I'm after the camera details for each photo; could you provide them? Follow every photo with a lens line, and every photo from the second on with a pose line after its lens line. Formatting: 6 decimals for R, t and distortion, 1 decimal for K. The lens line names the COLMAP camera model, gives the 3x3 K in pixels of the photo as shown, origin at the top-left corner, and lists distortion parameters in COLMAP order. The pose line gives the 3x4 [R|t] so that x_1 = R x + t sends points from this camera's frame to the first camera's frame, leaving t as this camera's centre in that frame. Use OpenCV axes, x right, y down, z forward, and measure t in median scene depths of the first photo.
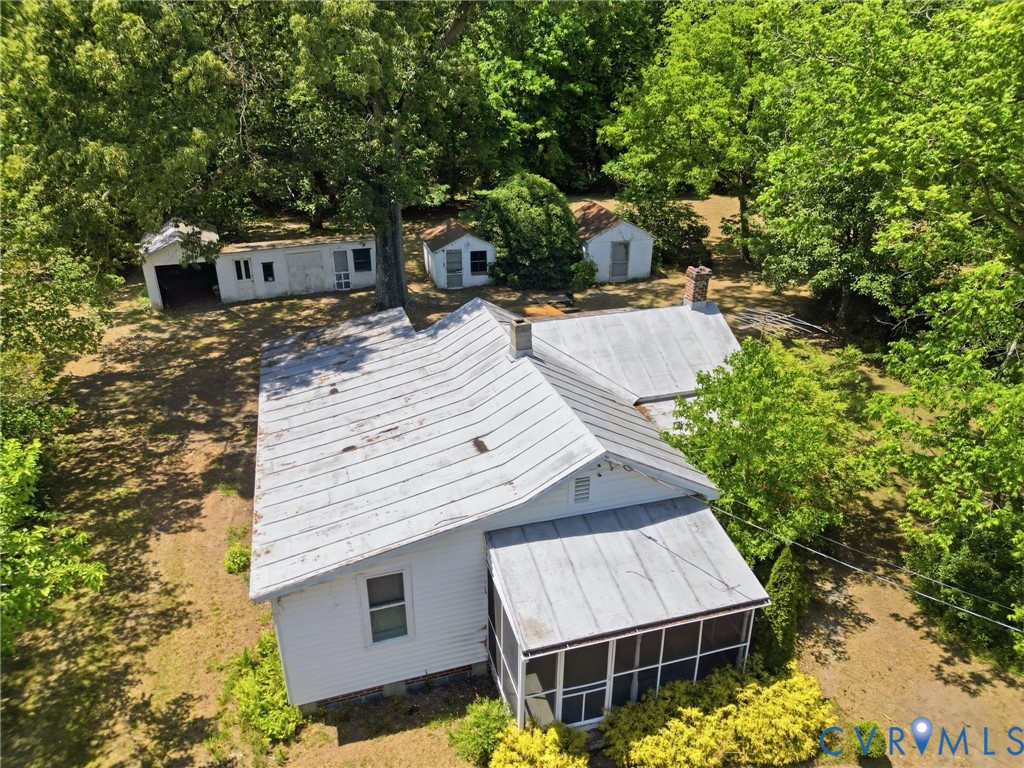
lens RADIAL K [[713.5, 0, 506.4], [0, 713.5, 385.3], [0, 0, 1]] dist [0.070393, -0.029766]
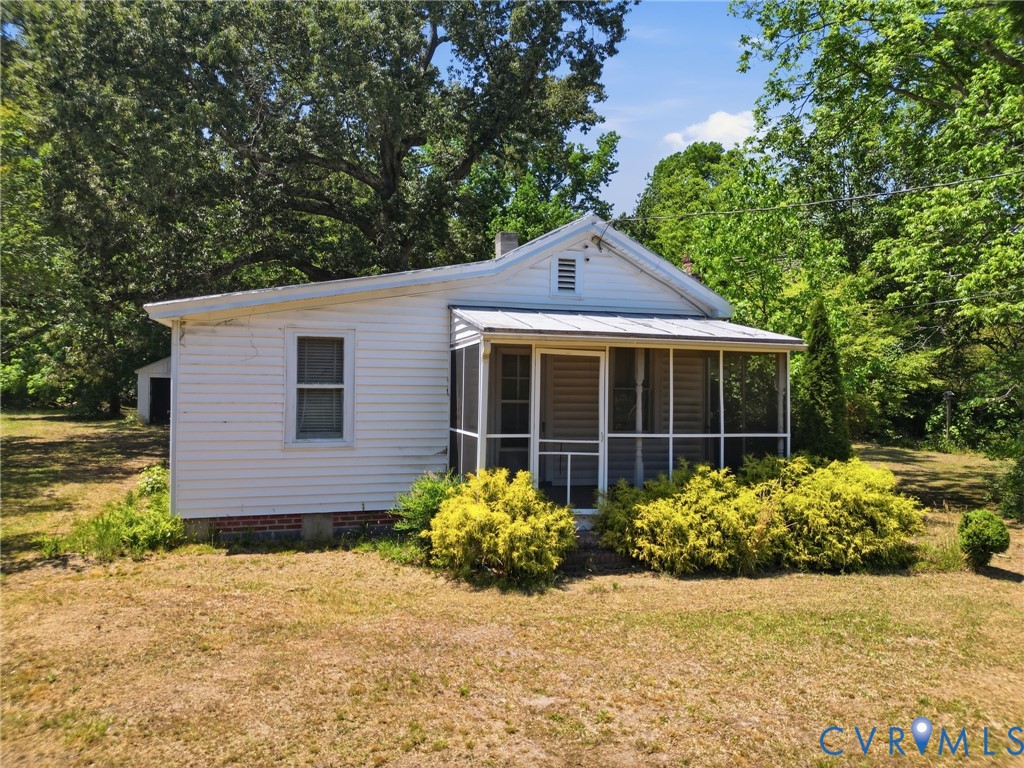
lens RADIAL K [[713.5, 0, 505.9], [0, 713.5, 386.7], [0, 0, 1]] dist [0.070393, -0.029766]
pose [[0.999584, 0.011244, -0.026541, 0.058462], [-0.021729, 0.898954, -0.437505, 0.647335], [0.018940, 0.437900, 0.898824, 0.296238]]
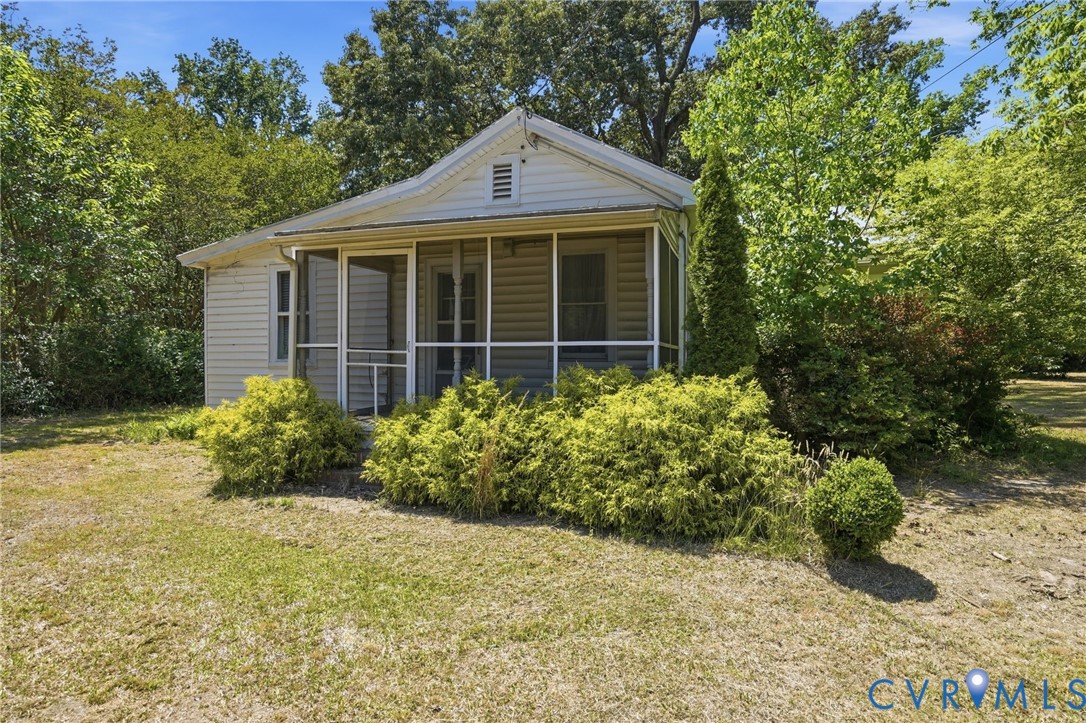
lens RADIAL K [[587.5, 0, 537.1], [0, 587.5, 370.2], [0, 0, 1]] dist [-0.013372, 0.000014]
pose [[0.822549, 0.011166, -0.568585, 0.509919], [-0.245836, 0.908546, -0.337799, 0.545724], [0.512814, 0.417635, 0.750068, 0.634293]]
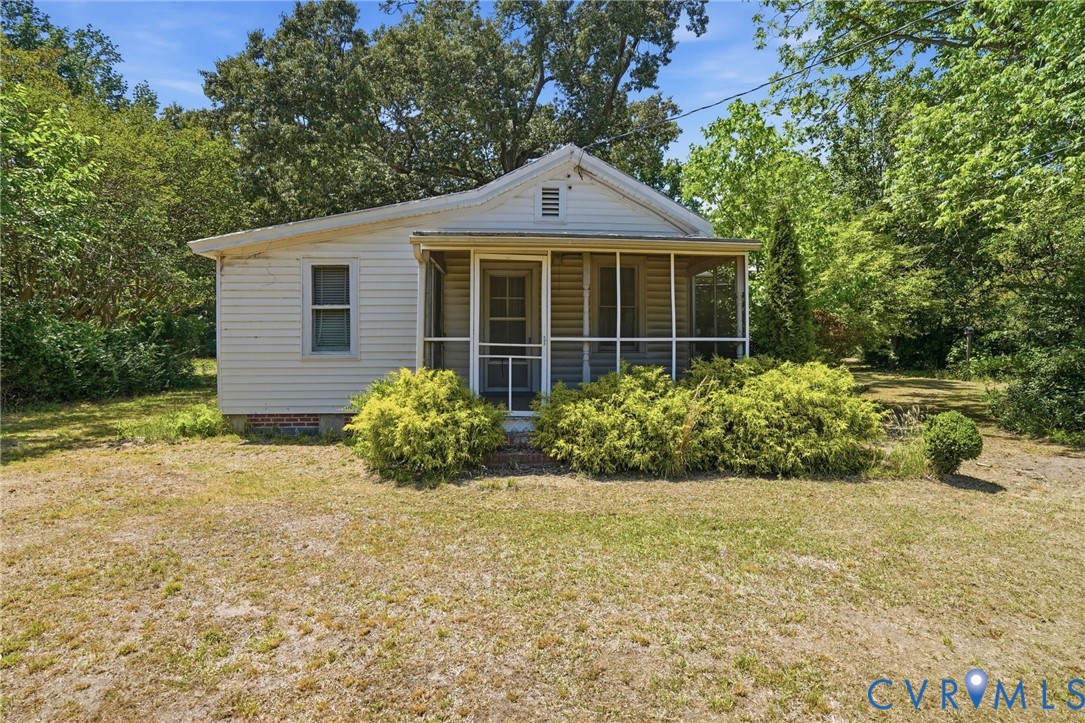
lens RADIAL K [[500.2, 0, 536.7], [0, 500.2, 358.3], [0, 0, 1]] dist [-0.032597, 0.008623]
pose [[0.973897, 0.002293, -0.226979, 0.239373], [-0.096387, 0.909498, -0.404380, 0.601863], [0.205510, 0.415702, 0.885978, 0.512374]]
